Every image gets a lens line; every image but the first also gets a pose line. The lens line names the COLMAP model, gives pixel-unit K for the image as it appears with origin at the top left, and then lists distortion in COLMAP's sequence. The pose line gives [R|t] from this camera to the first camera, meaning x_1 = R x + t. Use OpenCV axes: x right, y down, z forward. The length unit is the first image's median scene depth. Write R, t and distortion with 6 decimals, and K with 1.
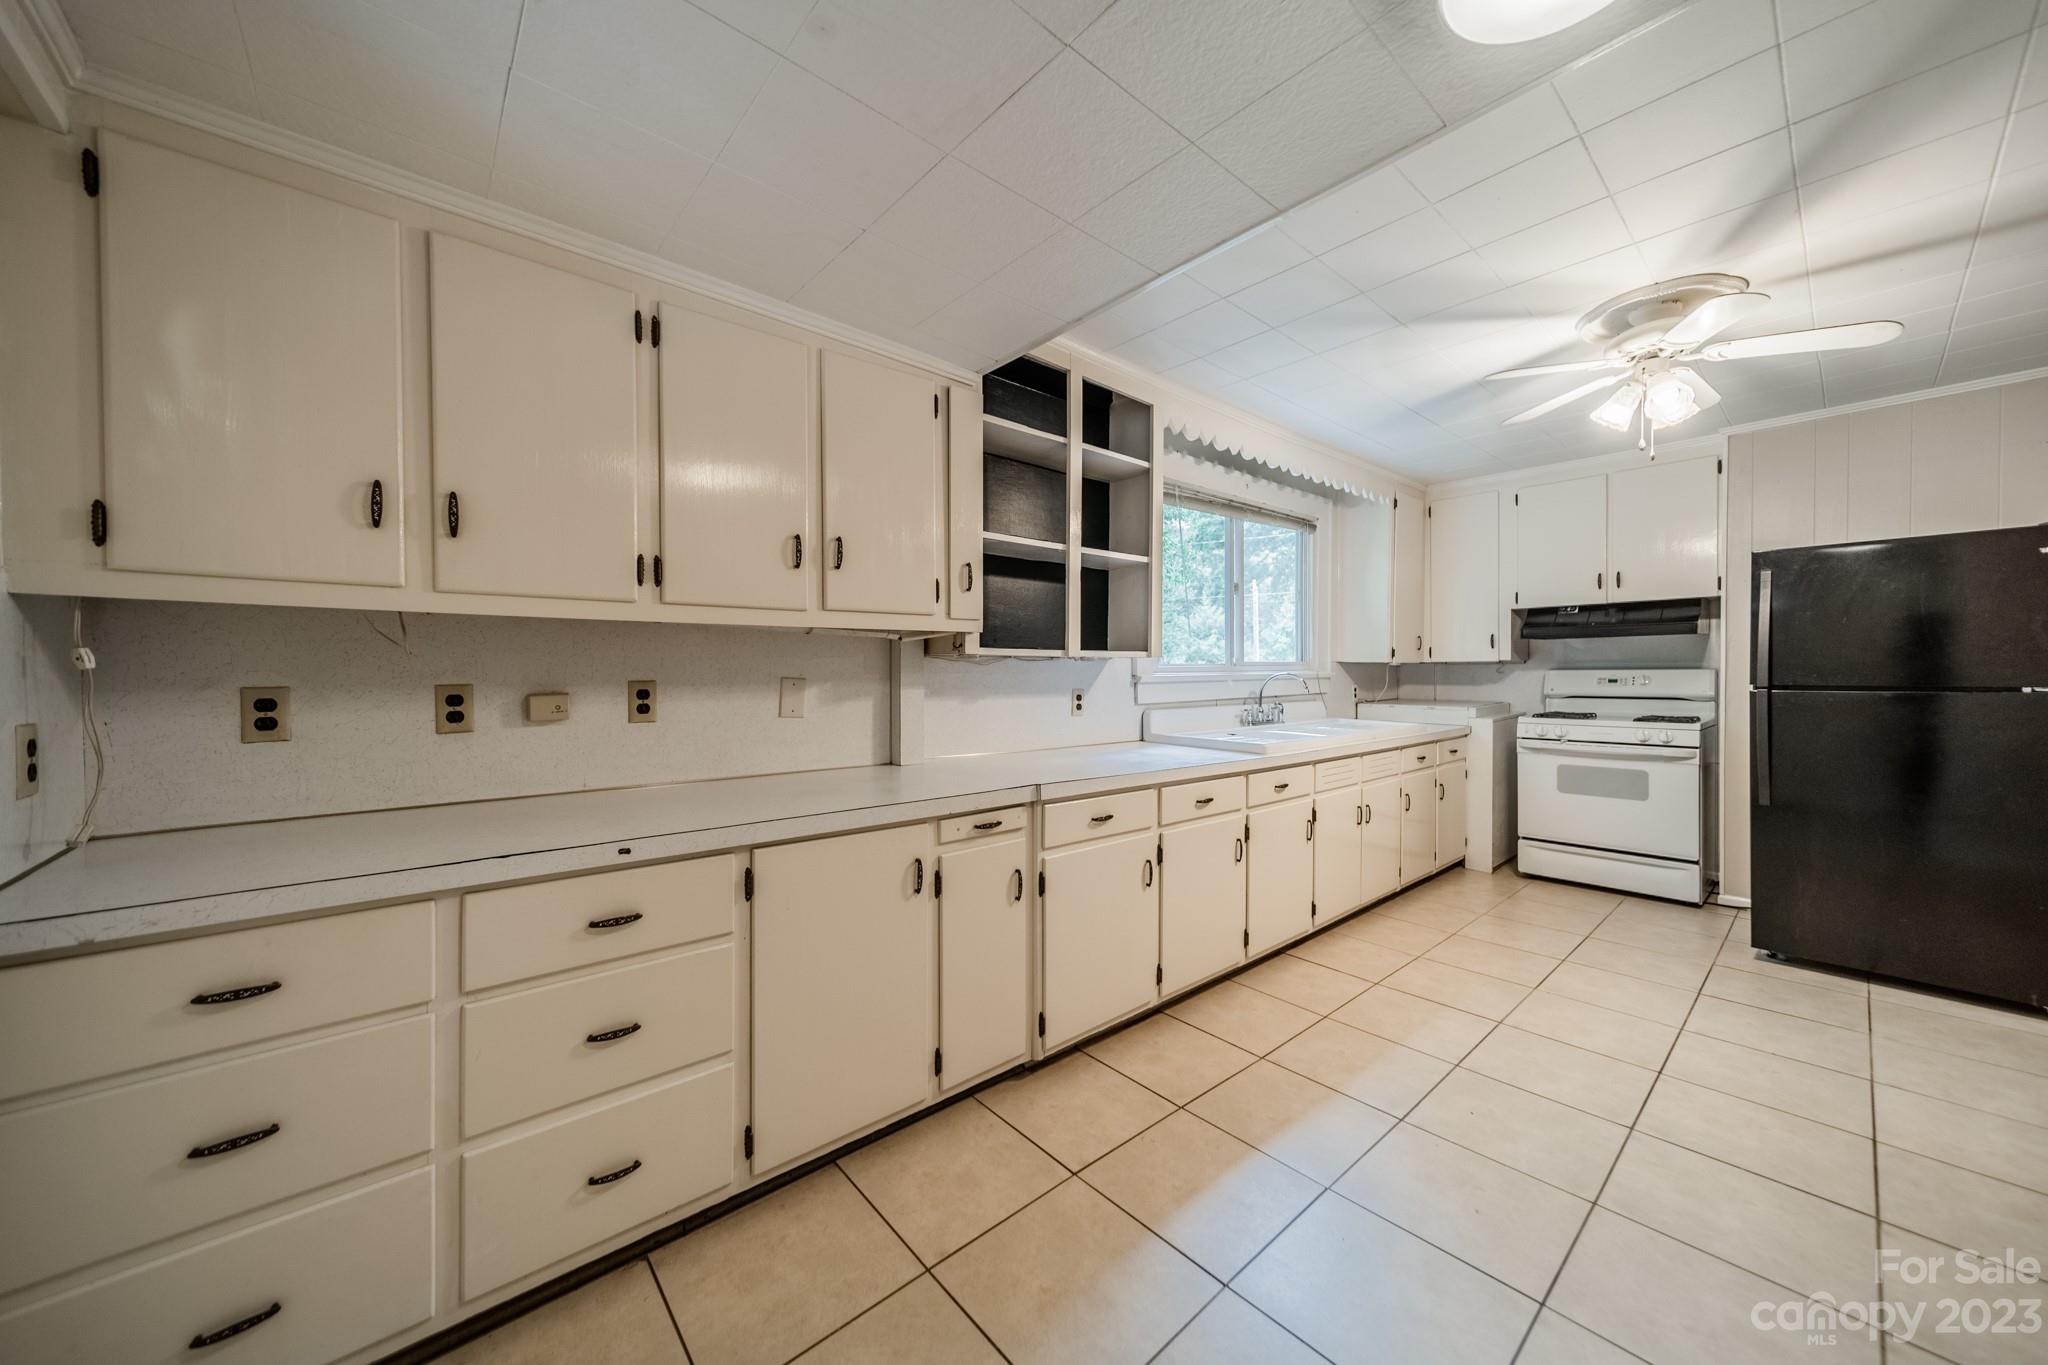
lens RADIAL K [[709.5, 0, 1027.6], [0, 709.5, 673.8], [0, 0, 1]] dist [0.000219, 0.000118]
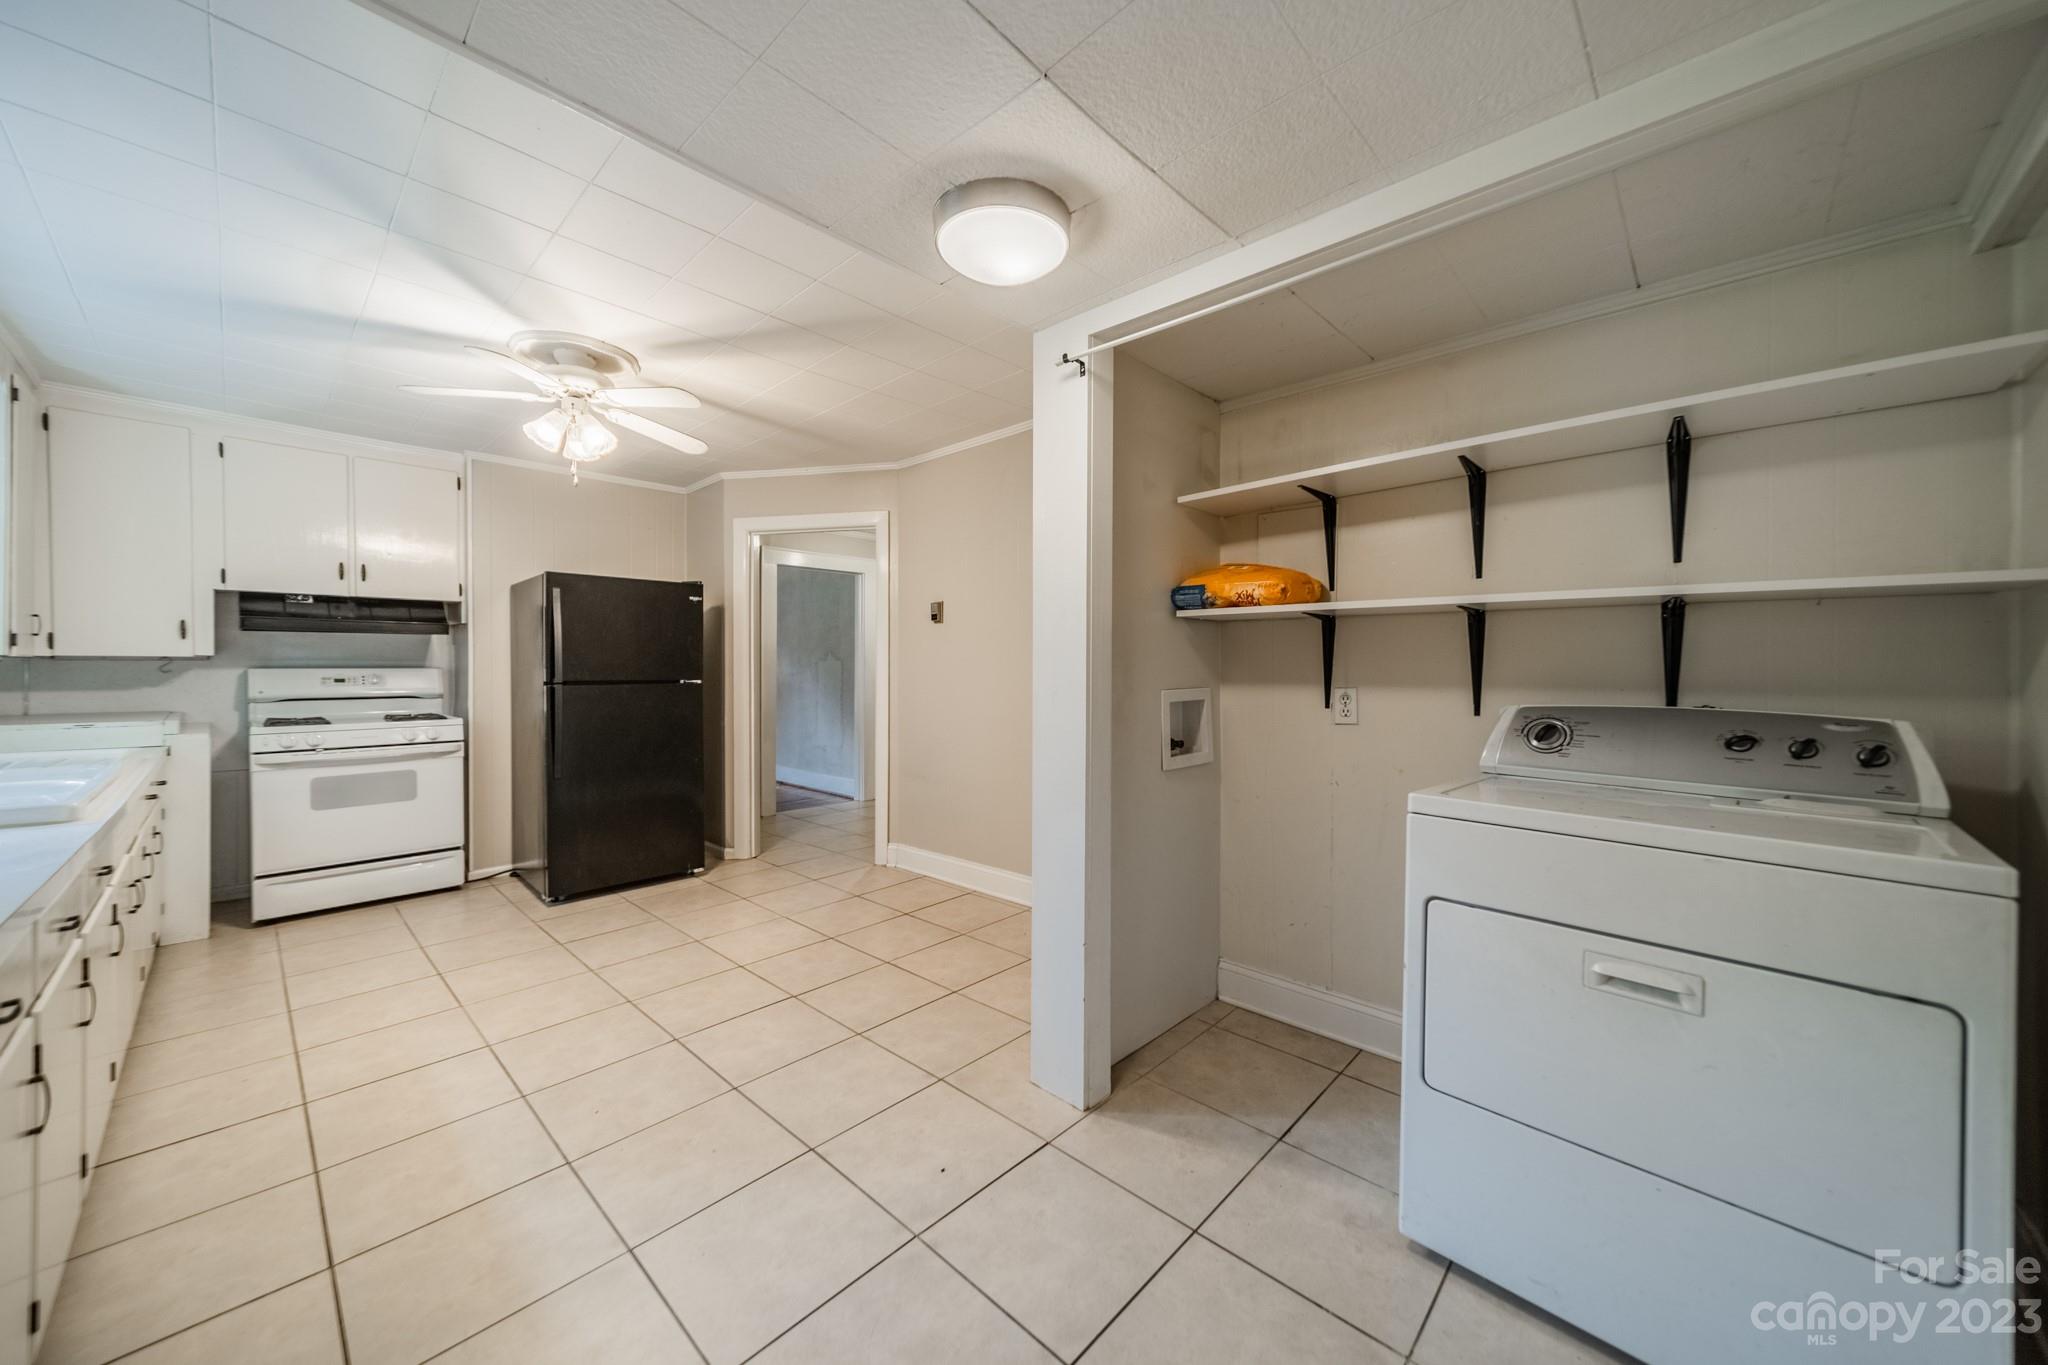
lens RADIAL K [[709.5, 0, 1027.6], [0, 709.5, 673.8], [0, 0, 1]] dist [0.000219, 0.000118]
pose [[-0.090664, -0.005657, 0.995865, -0.184224], [0.002349, 0.999980, 0.005894, -0.002113], [-0.995879, 0.002874, -0.090649, 0.209907]]
